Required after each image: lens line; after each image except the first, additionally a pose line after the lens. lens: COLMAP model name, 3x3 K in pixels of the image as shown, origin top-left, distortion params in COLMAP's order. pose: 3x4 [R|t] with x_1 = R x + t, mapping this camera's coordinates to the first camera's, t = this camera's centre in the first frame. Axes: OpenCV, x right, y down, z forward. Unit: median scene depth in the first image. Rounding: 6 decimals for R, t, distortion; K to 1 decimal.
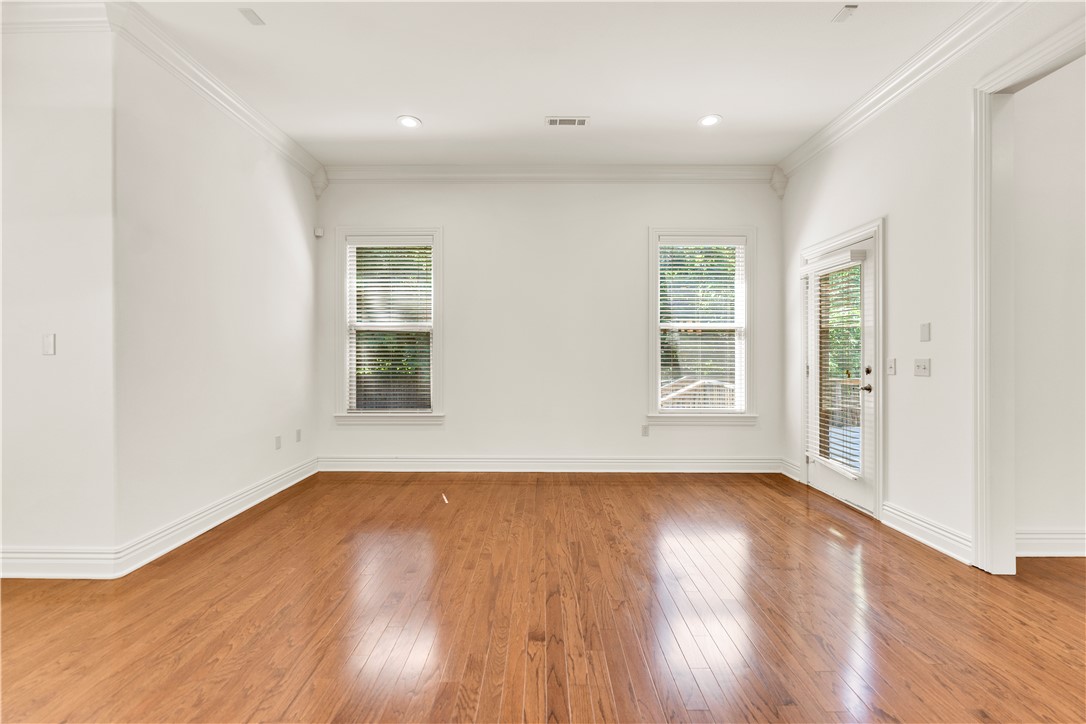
lens RADIAL K [[441.8, 0, 544.7], [0, 441.8, 356.6], [0, 0, 1]] dist [-0.002844, -0.000311]
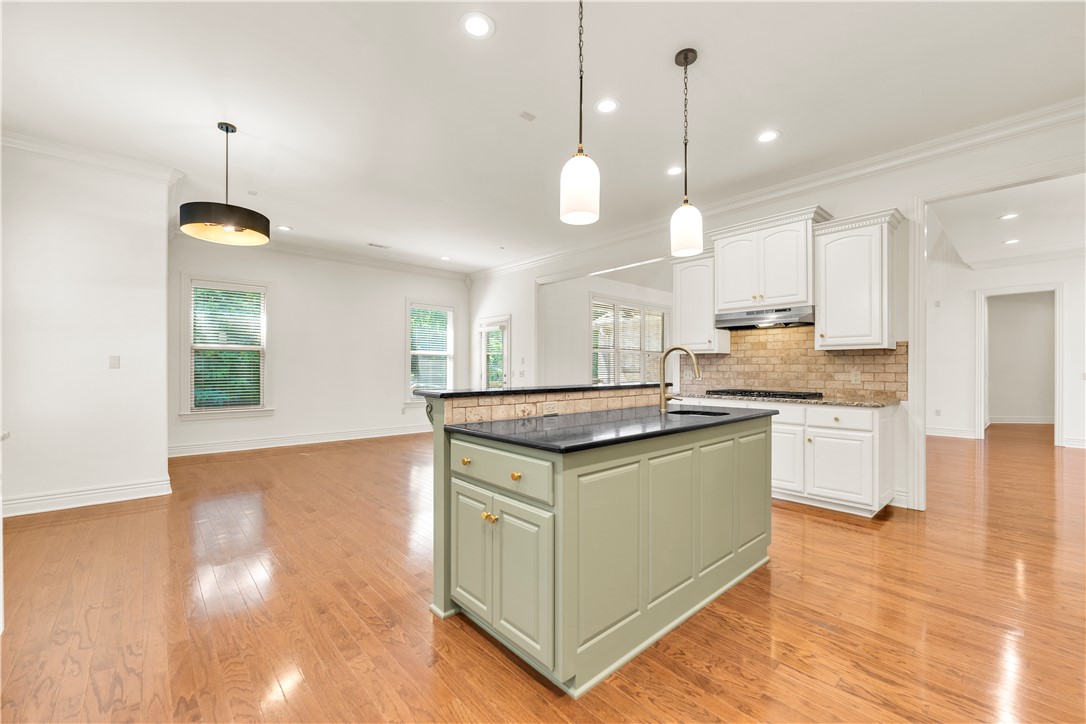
lens RADIAL K [[439.2, 0, 538.0], [0, 439.2, 368.1], [0, 0, 1]] dist [-0.002276, -0.000142]
pose [[0.748149, 0.003958, 0.663518, -0.570455], [-0.001335, 0.999989, -0.004460, 0.001329], [-0.663529, 0.002451, 0.748147, -0.720538]]
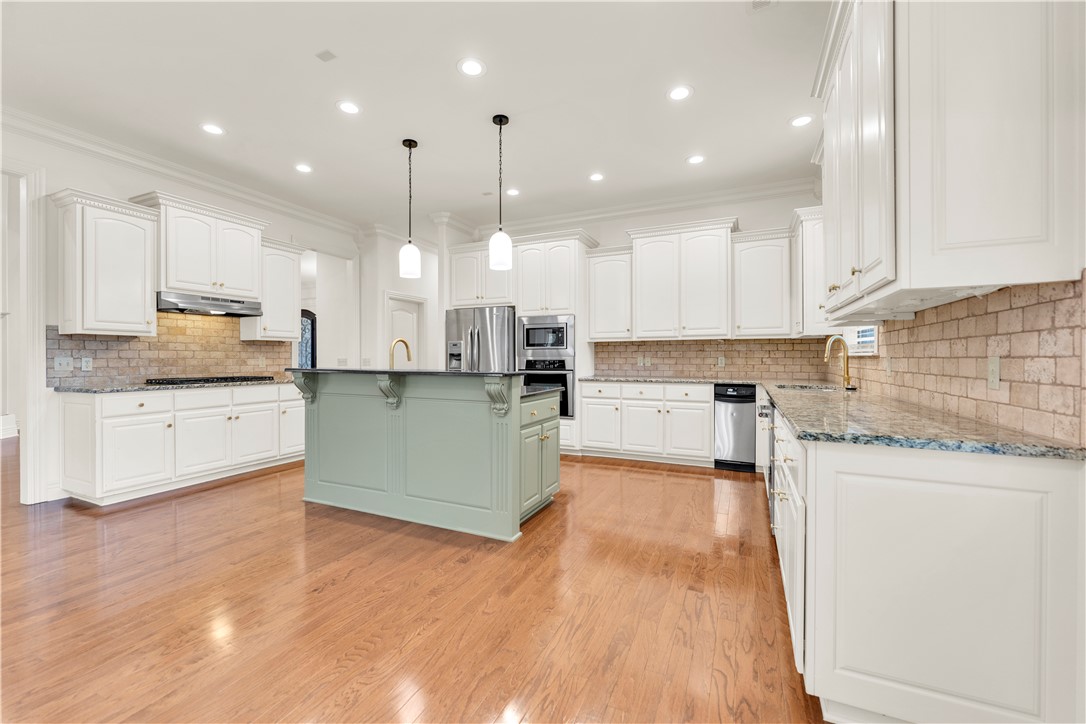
lens RADIAL K [[444.4, 0, 539.6], [0, 444.4, 363.0], [0, 0, 1]] dist [-0.002349, -0.000185]
pose [[-0.906188, -0.002085, 0.422871, -0.637520], [0.003401, 0.999920, 0.012219, 0.005824], [-0.422862, 0.012511, -0.906108, 0.315781]]
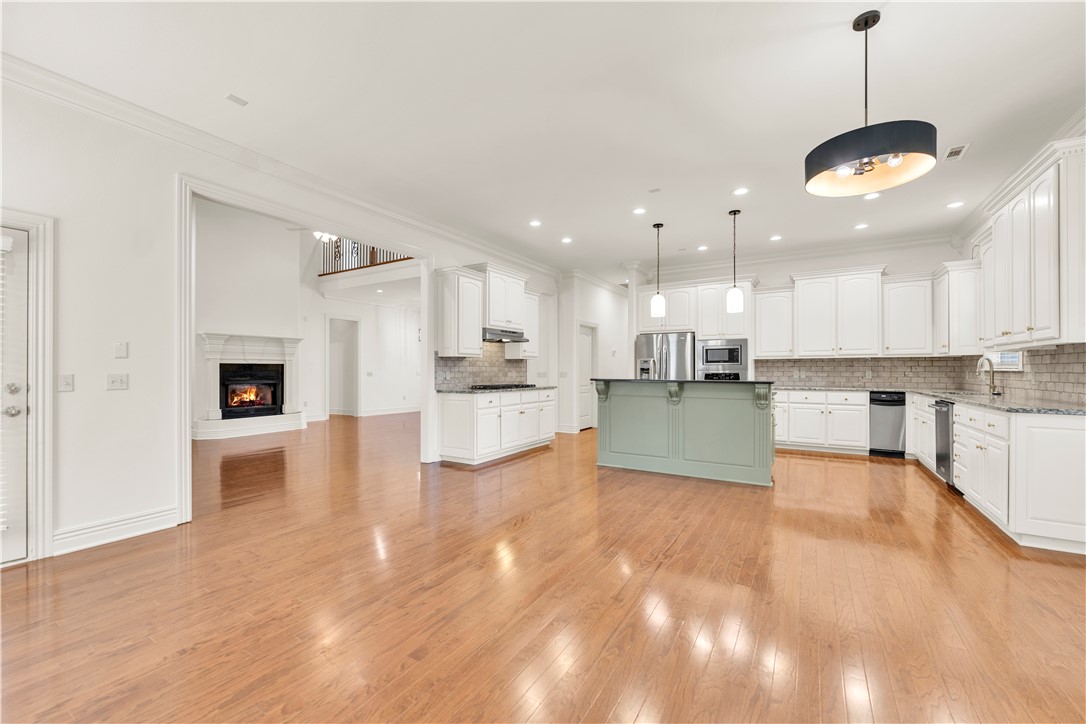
lens RADIAL K [[440.1, 0, 543.9], [0, 440.1, 373.7], [0, 0, 1]] dist [-0.002740, -0.000260]
pose [[-0.852868, -0.002077, 0.522122, -0.409033], [0.002741, 0.999960, 0.008456, -0.001092], [-0.522119, 0.008643, -0.852829, 0.911388]]
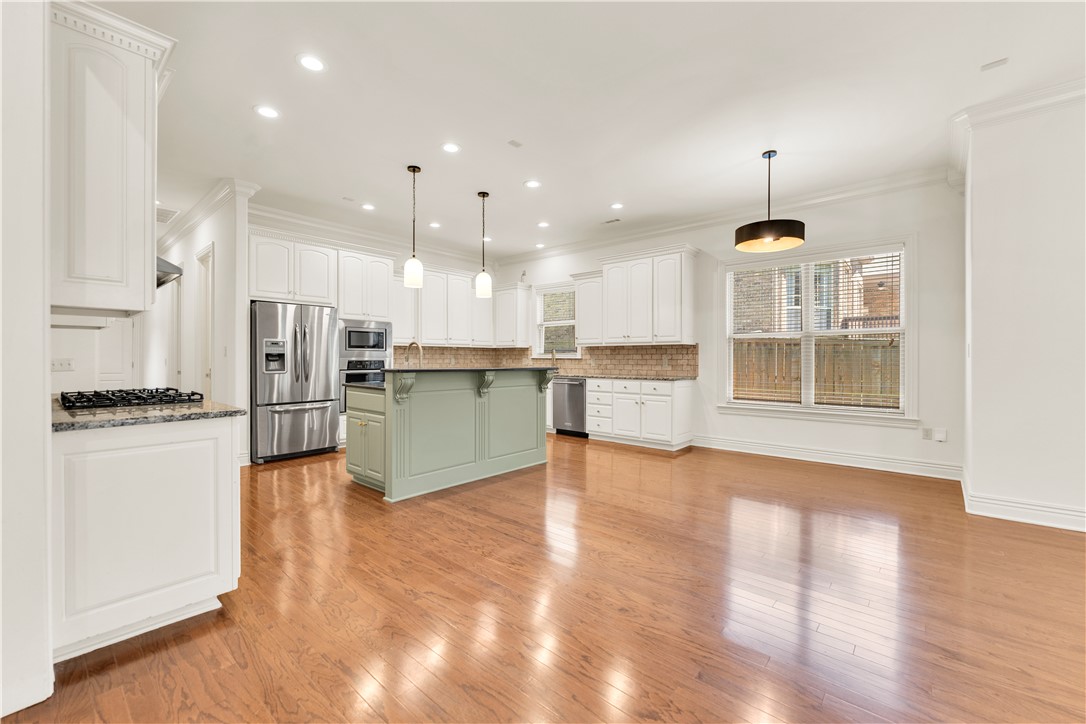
lens RADIAL K [[446.2, 0, 534.9], [0, 446.2, 358.1], [0, 0, 1]] dist [-0.002723, -0.000287]
pose [[-0.668252, -0.001394, -0.743933, 0.573233], [-0.002632, 0.999996, 0.000491, 0.002927], [0.743930, 0.002286, -0.668254, 0.502443]]
